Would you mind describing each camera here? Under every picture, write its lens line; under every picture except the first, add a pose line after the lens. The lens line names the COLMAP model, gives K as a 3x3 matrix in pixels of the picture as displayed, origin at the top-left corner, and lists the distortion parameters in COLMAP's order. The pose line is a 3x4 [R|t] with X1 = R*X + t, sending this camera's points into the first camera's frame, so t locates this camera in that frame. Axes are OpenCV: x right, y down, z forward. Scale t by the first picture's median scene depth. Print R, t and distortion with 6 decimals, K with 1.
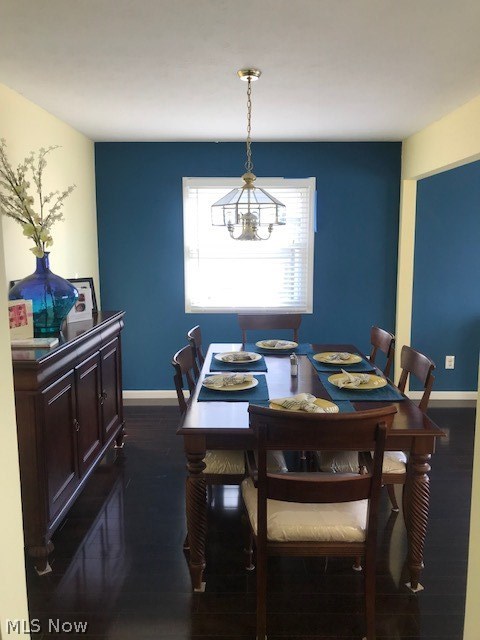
lens RADIAL K [[522.2, 0, 240.0], [0, 522.2, 320.0], [0, 0, 1]] dist [0.045804, -0.003626]
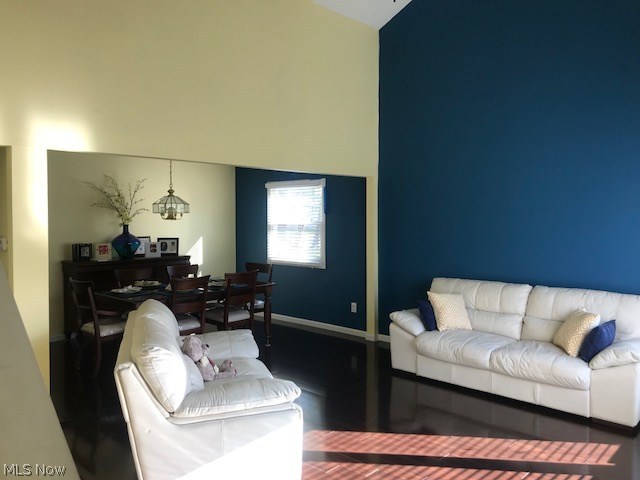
lens RADIAL K [[522.2, 0, 320.0], [0, 522.2, 240.0], [0, 0, 1]] dist [0.045804, -0.003626]
pose [[0.716050, 0.030003, -0.697404, 1.520653], [-0.102062, 0.992839, -0.062079, -0.001339], [0.690547, 0.115630, 0.713985, -0.074163]]
